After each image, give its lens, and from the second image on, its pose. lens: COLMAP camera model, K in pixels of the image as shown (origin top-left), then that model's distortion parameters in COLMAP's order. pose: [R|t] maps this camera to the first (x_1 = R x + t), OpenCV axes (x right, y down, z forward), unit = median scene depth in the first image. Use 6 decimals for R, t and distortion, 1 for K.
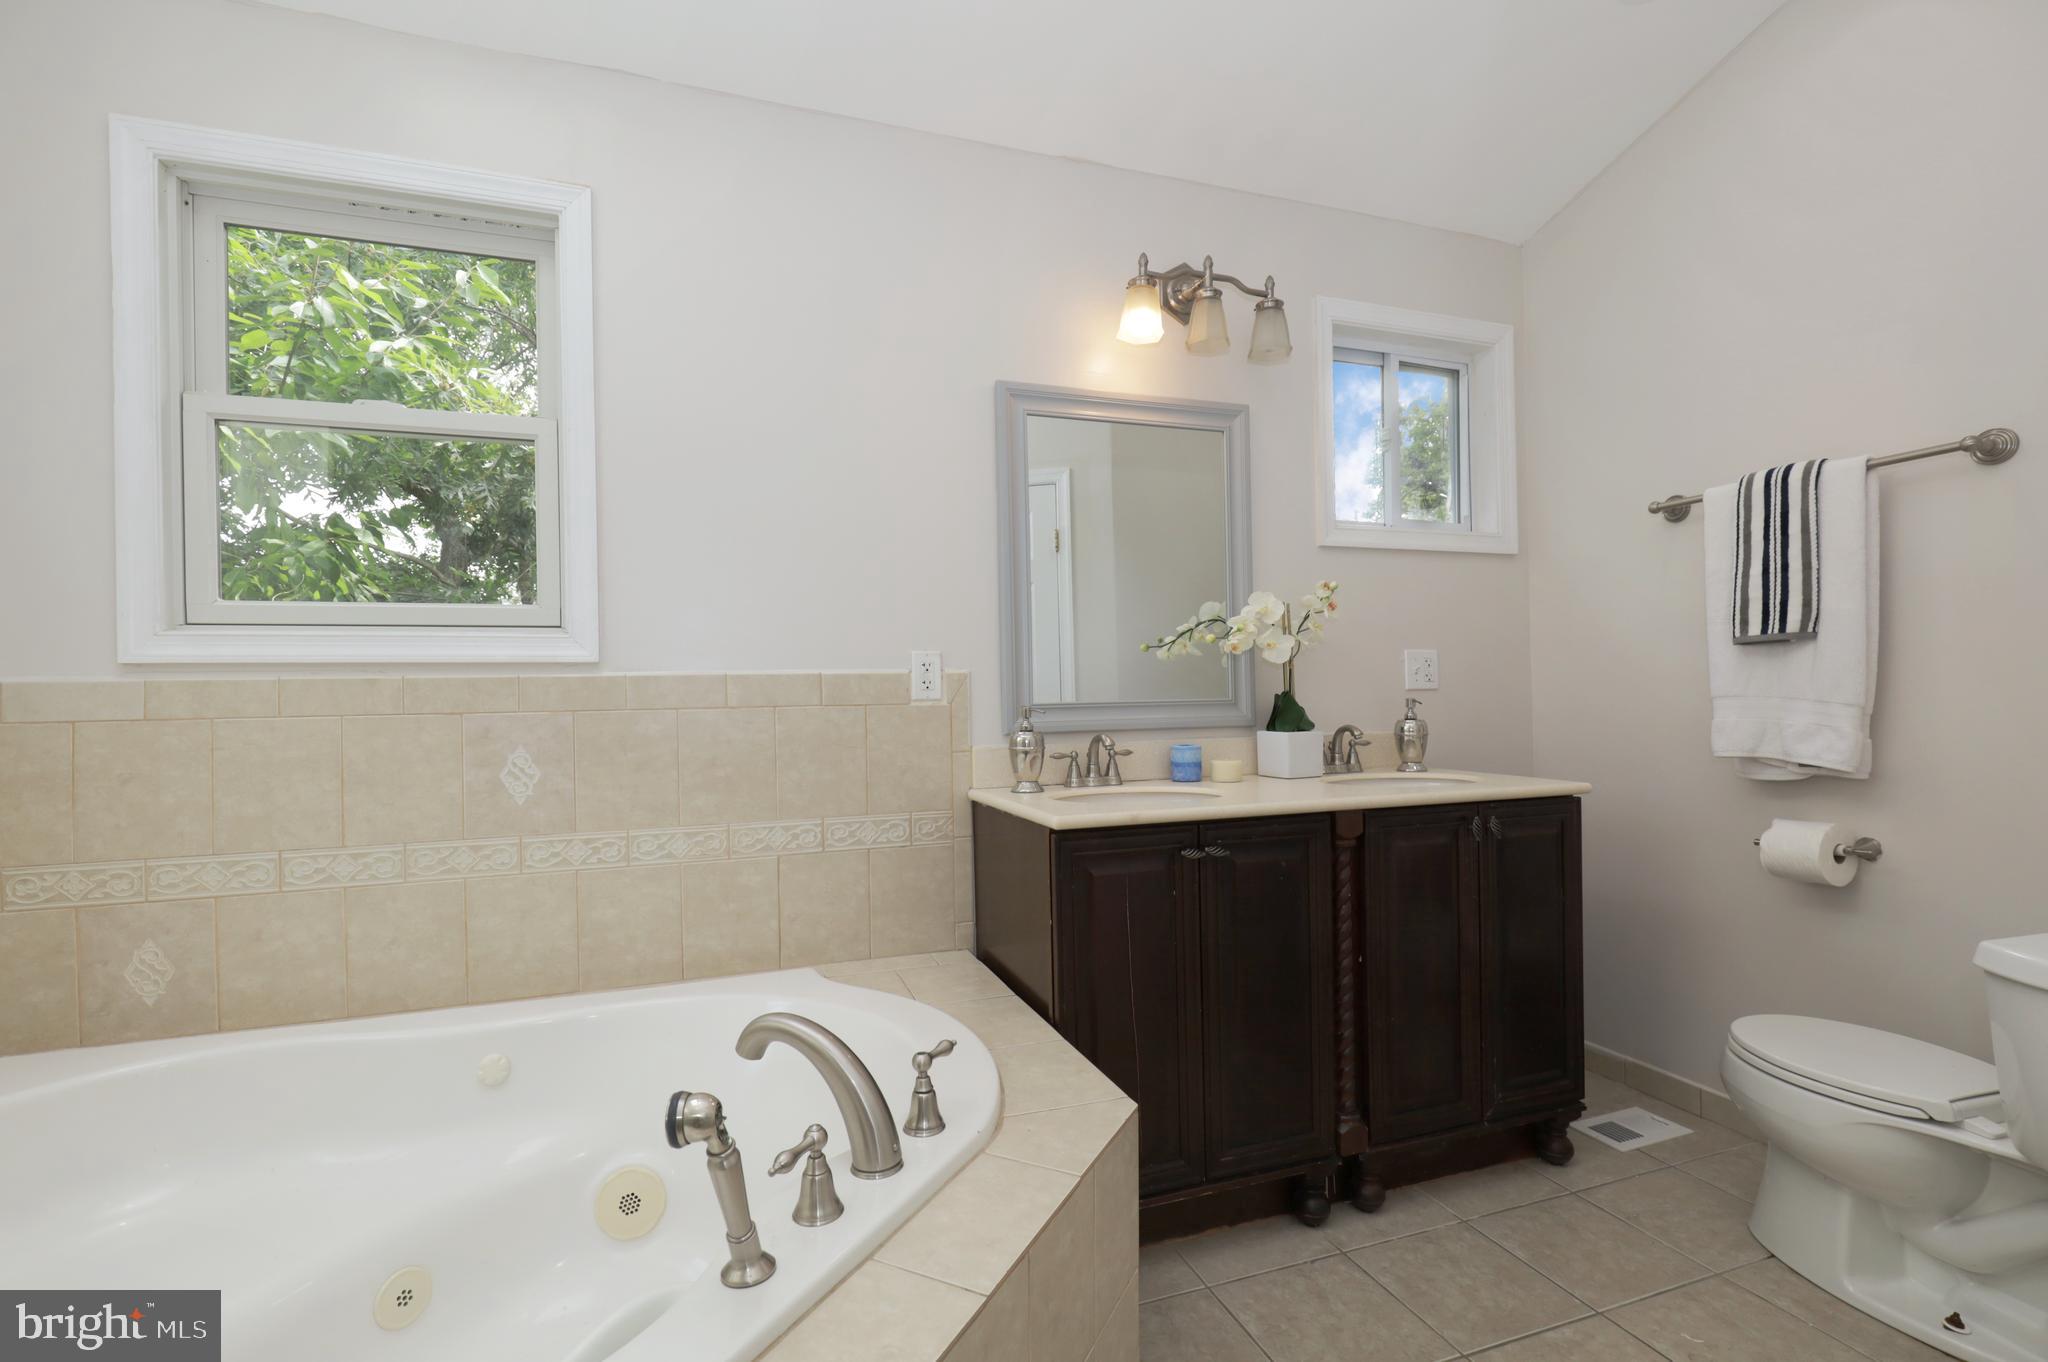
lens RADIAL K [[928.6, 0, 1027.4], [0, 928.6, 696.4], [0, 0, 1]] dist [0.002251, -0.000423]
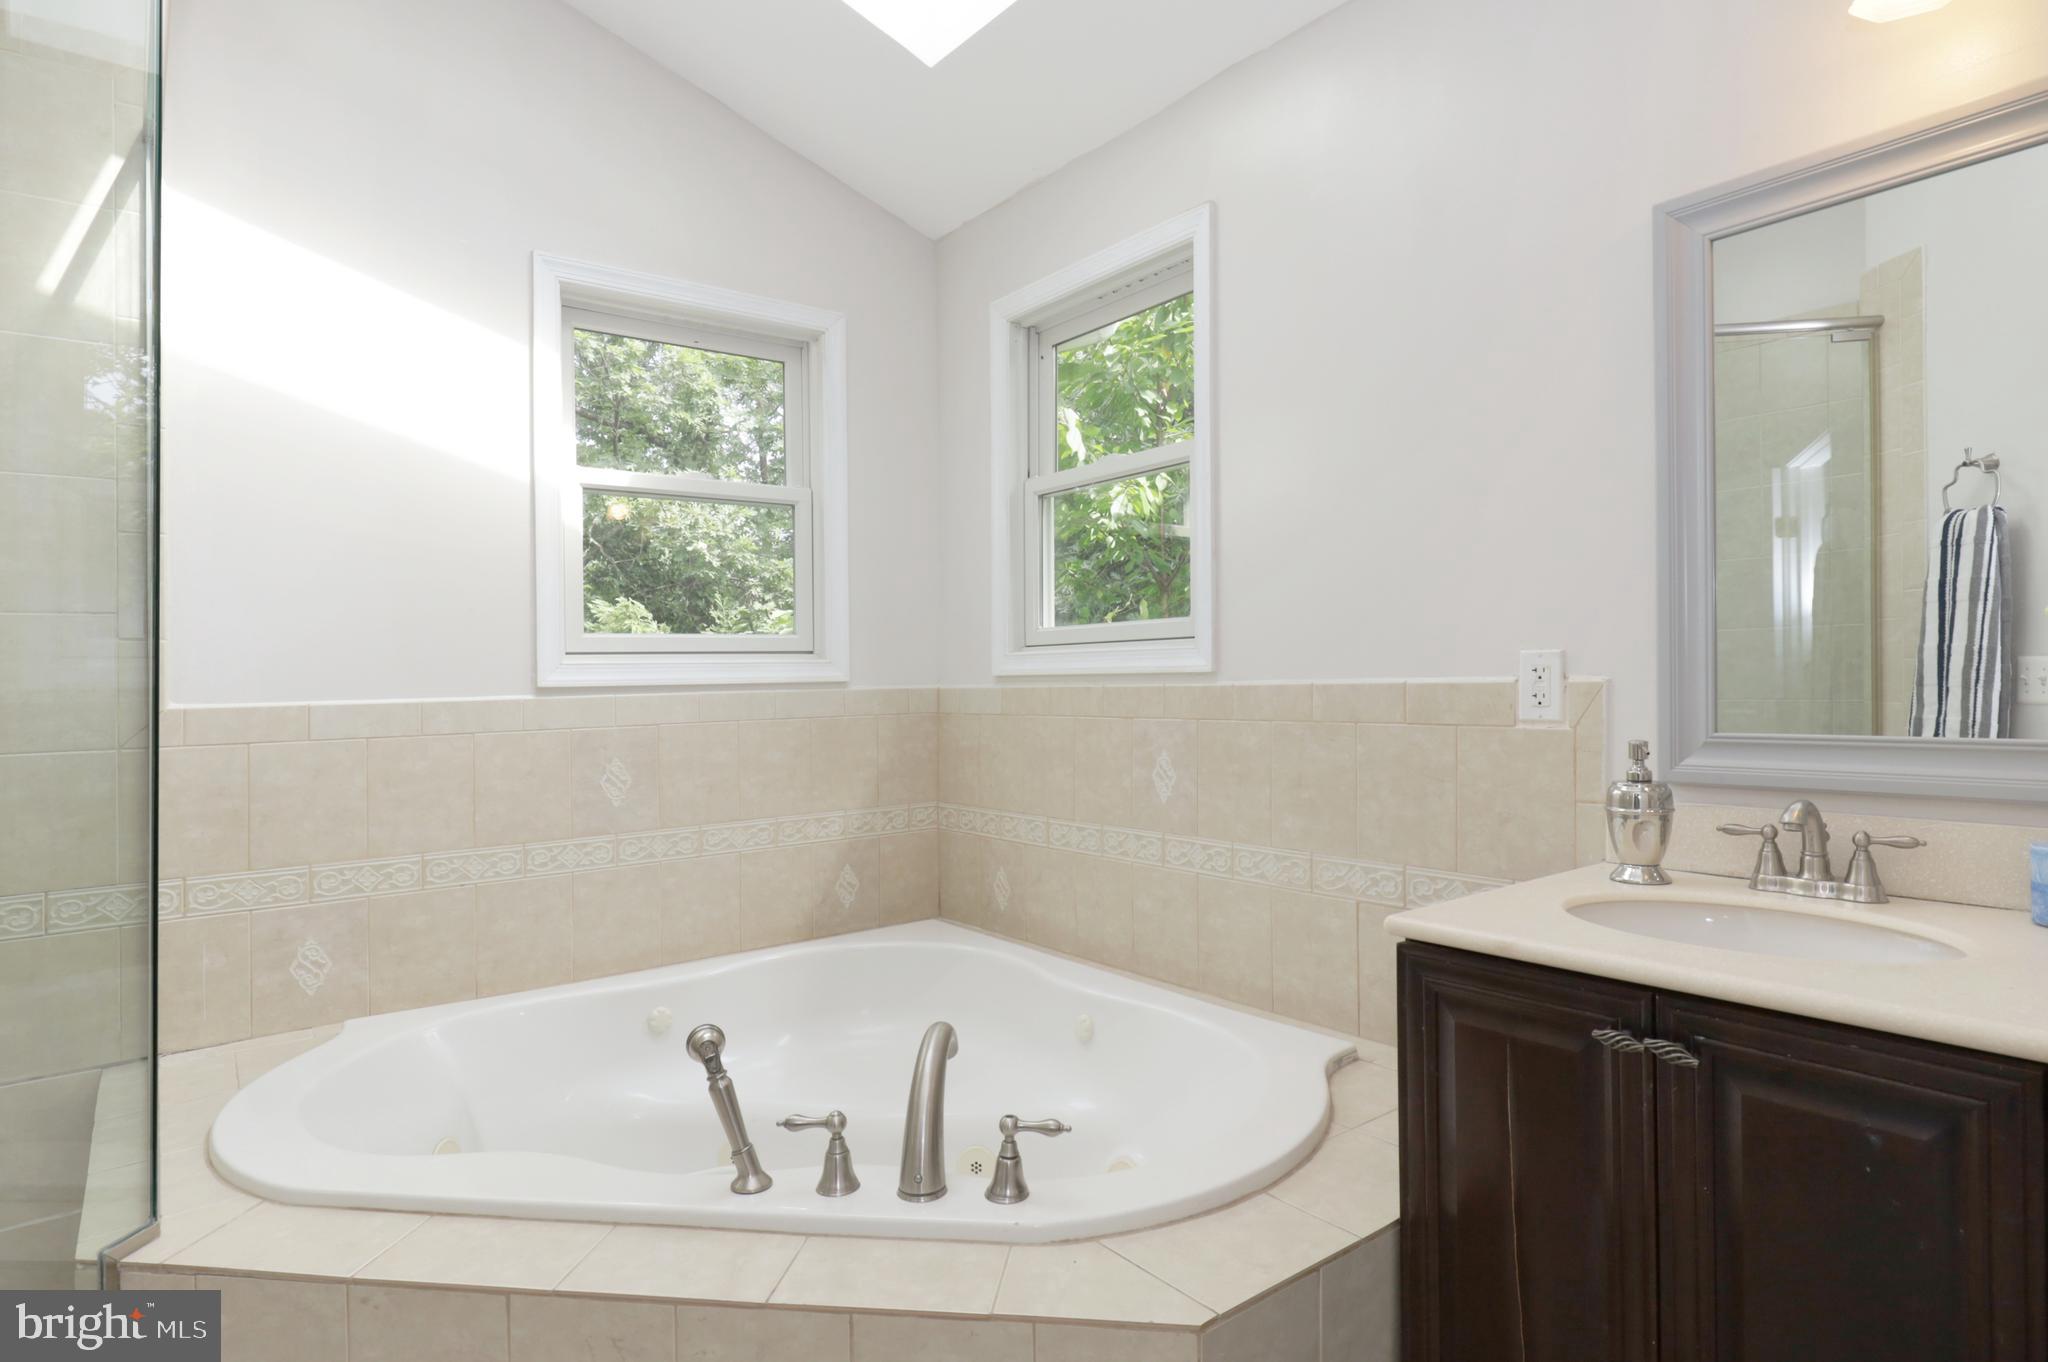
lens RADIAL K [[1096.7, 0, 1023.7], [0, 1096.7, 678.3], [0, 0, 1]] dist [-0.002514, 0.000233]
pose [[0.318912, 0.008922, -0.947742, 0.585584], [0.008374, 0.999890, 0.012231, -0.044659], [0.947747, -0.011837, 0.318802, 0.415303]]
